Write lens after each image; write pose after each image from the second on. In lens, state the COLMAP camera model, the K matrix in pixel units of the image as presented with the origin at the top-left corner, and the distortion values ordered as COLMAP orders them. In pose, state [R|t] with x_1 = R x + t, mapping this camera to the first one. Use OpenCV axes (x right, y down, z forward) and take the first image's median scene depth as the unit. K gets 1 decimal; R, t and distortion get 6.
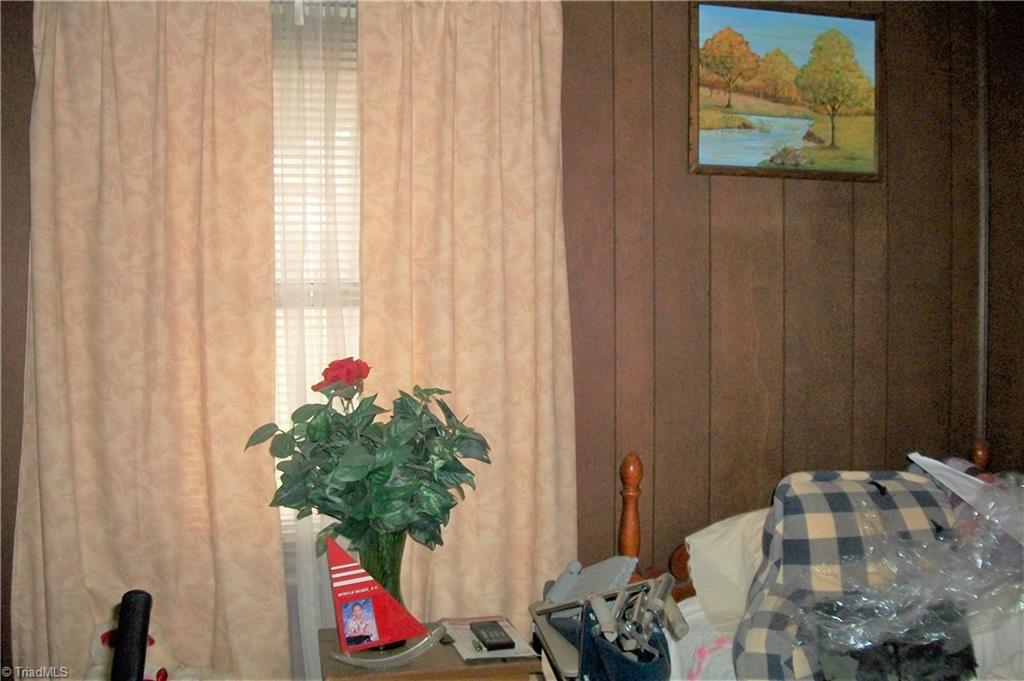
lens RADIAL K [[991.0, 0, 515.3], [0, 991.0, 343.8], [0, 0, 1]] dist [-0.112736, 0.000000]
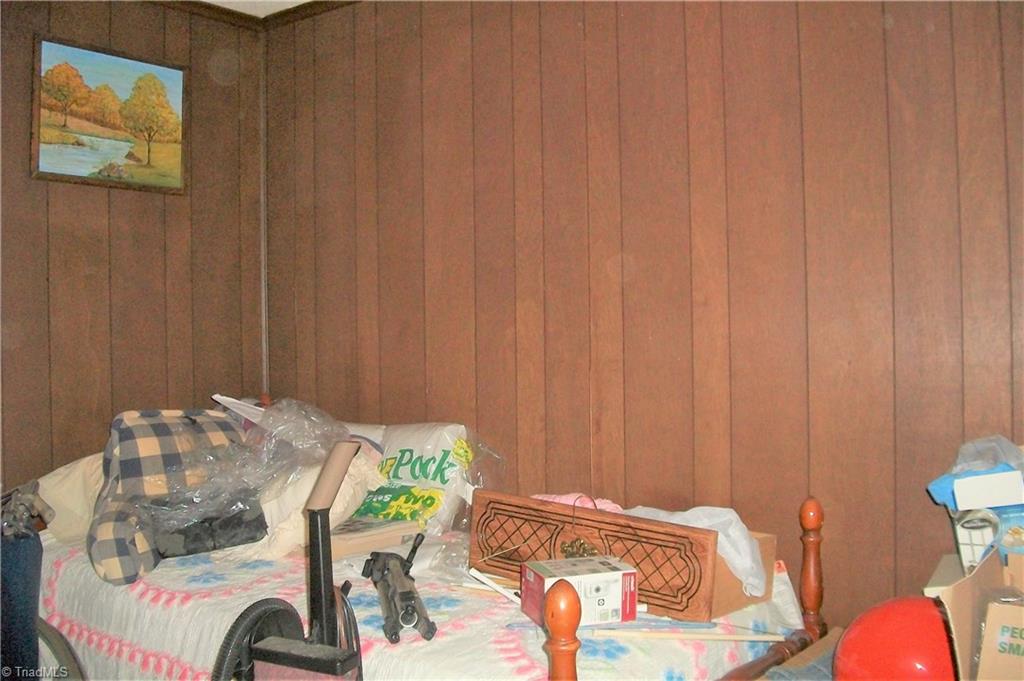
lens RADIAL K [[991.0, 0, 513.1], [0, 991.0, 337.2], [0, 0, 1]] dist [-0.112736, 0.000000]
pose [[0.774774, -0.008464, 0.632181, -0.110590], [0.039585, 0.998598, -0.035144, 0.085950], [-0.630998, 0.052253, 0.774023, -0.272121]]
